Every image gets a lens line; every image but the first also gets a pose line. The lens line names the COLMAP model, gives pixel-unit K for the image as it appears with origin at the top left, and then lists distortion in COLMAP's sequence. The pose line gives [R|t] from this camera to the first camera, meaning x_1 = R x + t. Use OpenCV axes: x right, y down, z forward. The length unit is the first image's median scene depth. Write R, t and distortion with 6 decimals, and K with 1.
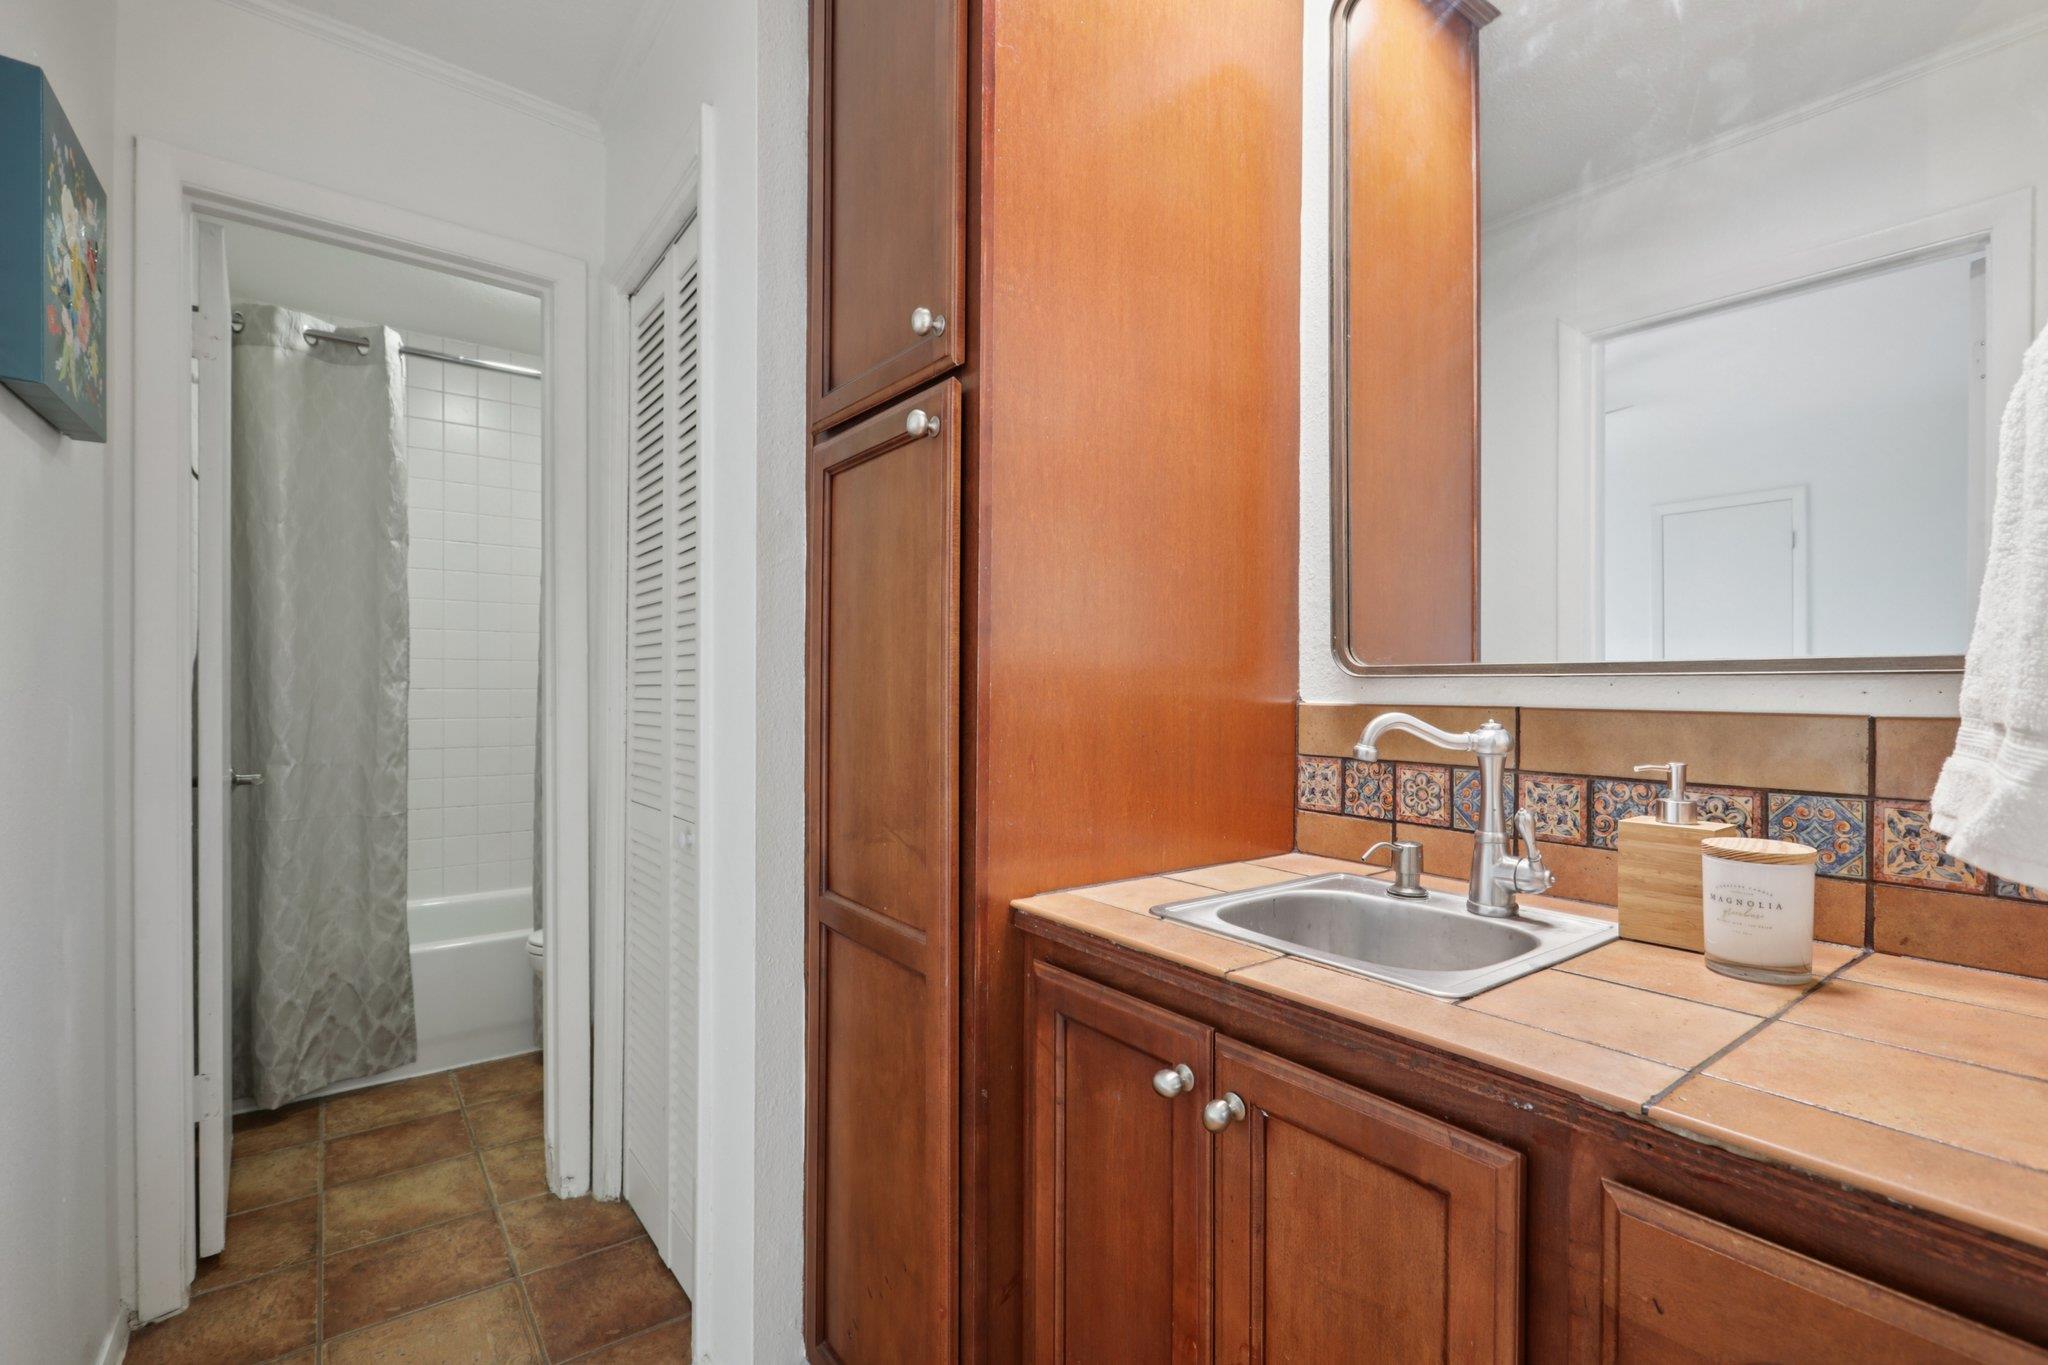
lens RADIAL K [[926.8, 0, 1030.3], [0, 926.8, 682.2], [0, 0, 1]] dist [-0.023750, 0.007570]
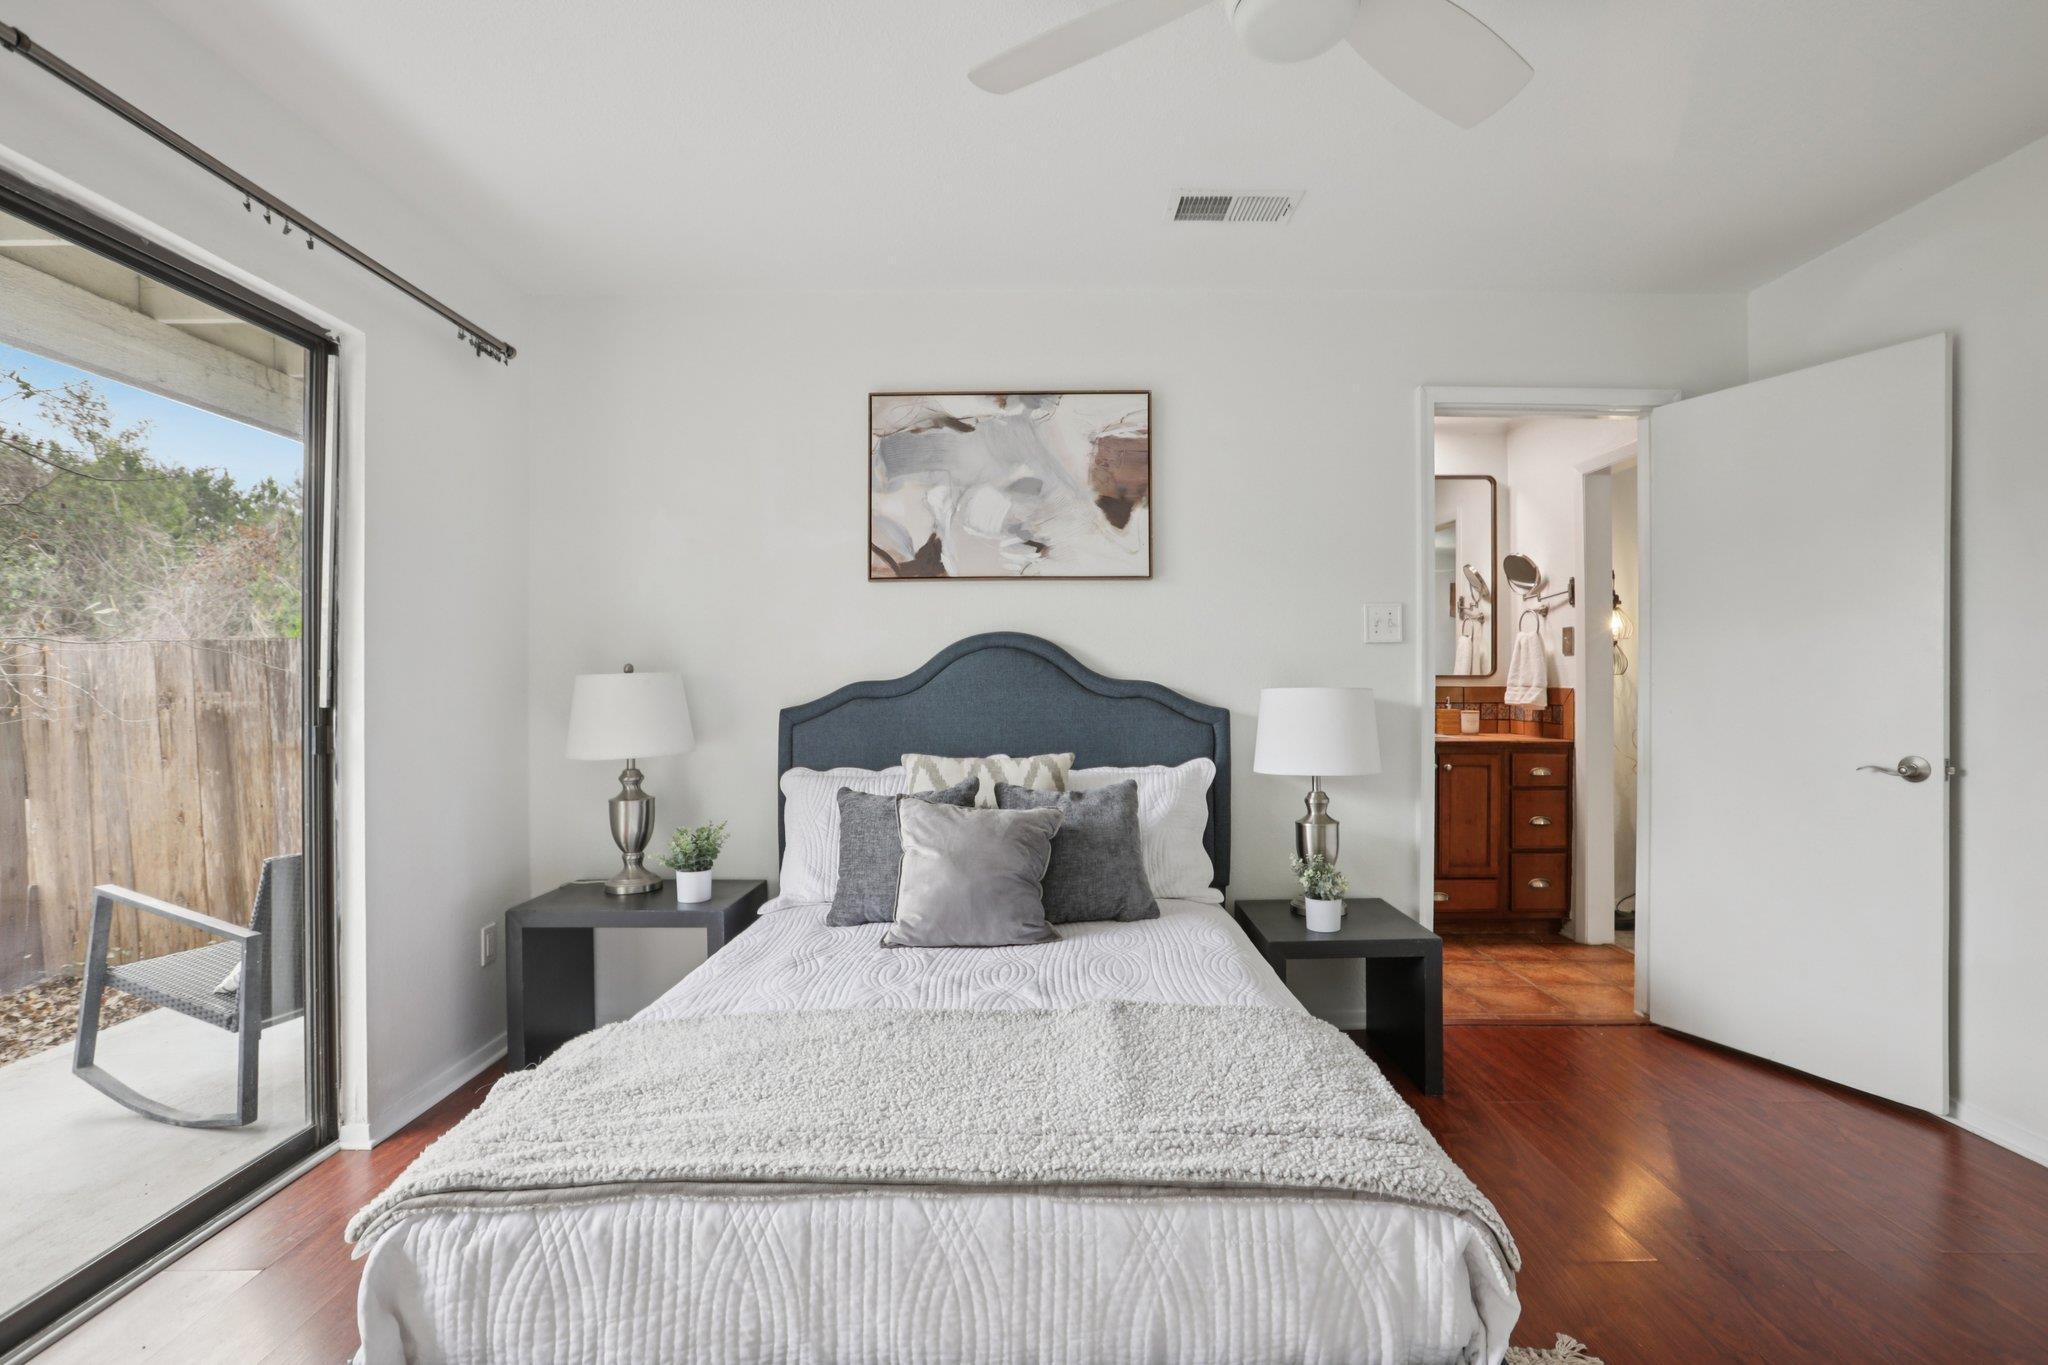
lens RADIAL K [[952.5, 0, 1039.3], [0, 952.5, 678.9], [0, 0, 1]] dist [-0.024547, 0.004915]
pose [[0.603108, 0.000177, 0.797659, -3.861880], [0.001503, 0.999998, -0.001358, -0.004014], [-0.797658, 0.002017, 0.603107, -0.242352]]
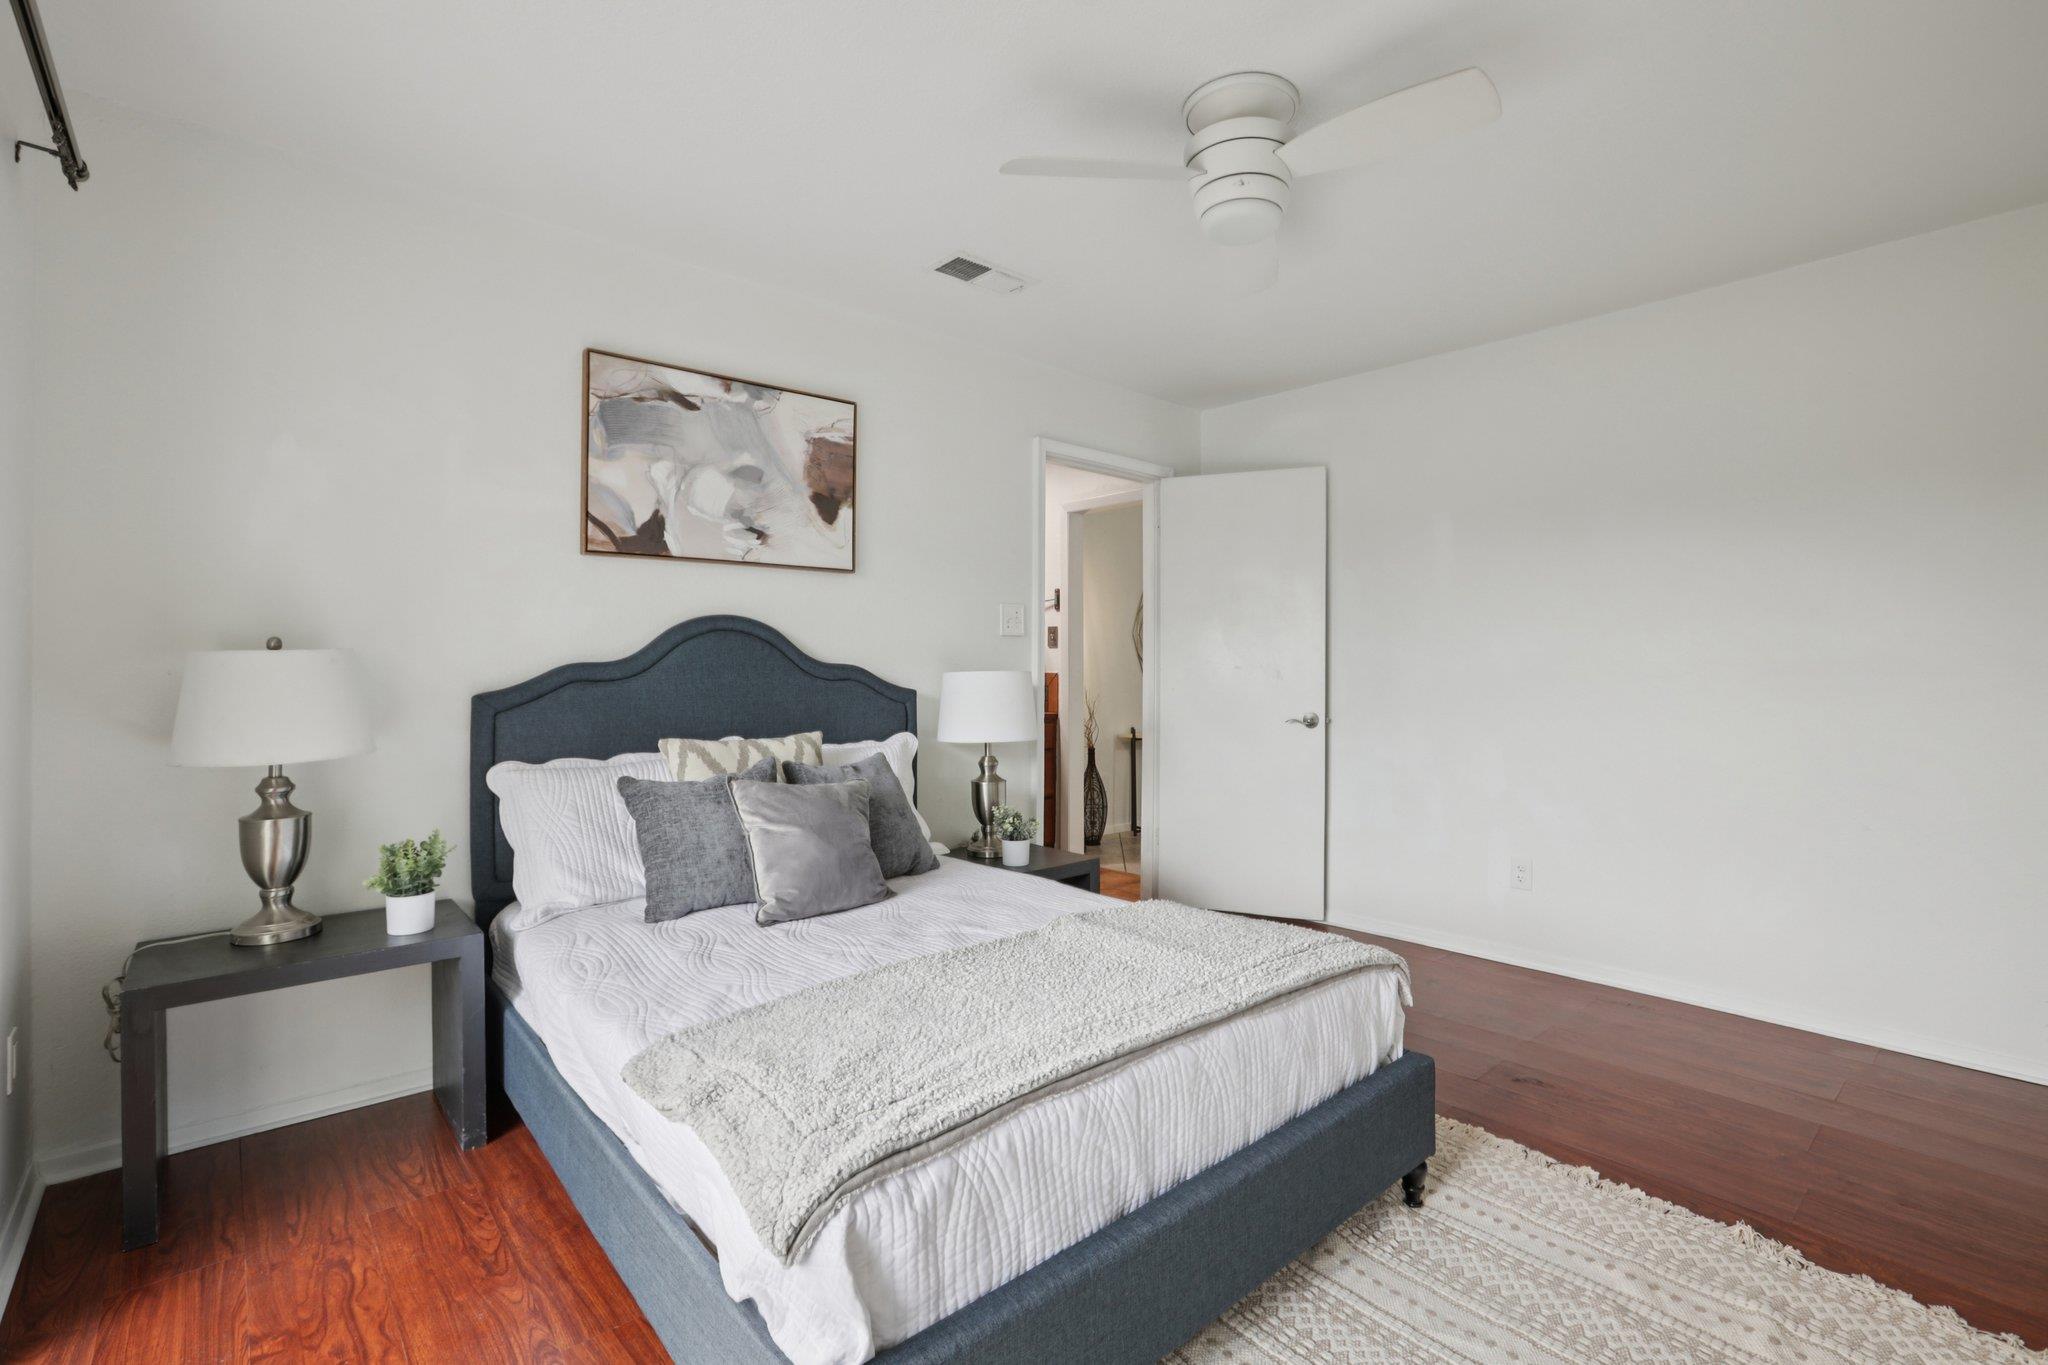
lens RADIAL K [[926.8, 0, 1025.2], [0, 926.8, 664.4], [0, 0, 1]] dist [-0.023750, 0.007570]
pose [[-0.062027, 0.002289, 0.998072, -4.477760], [-0.003805, 0.999990, -0.002530, 0.002804], [-0.998067, -0.003954, -0.062017, 0.817490]]
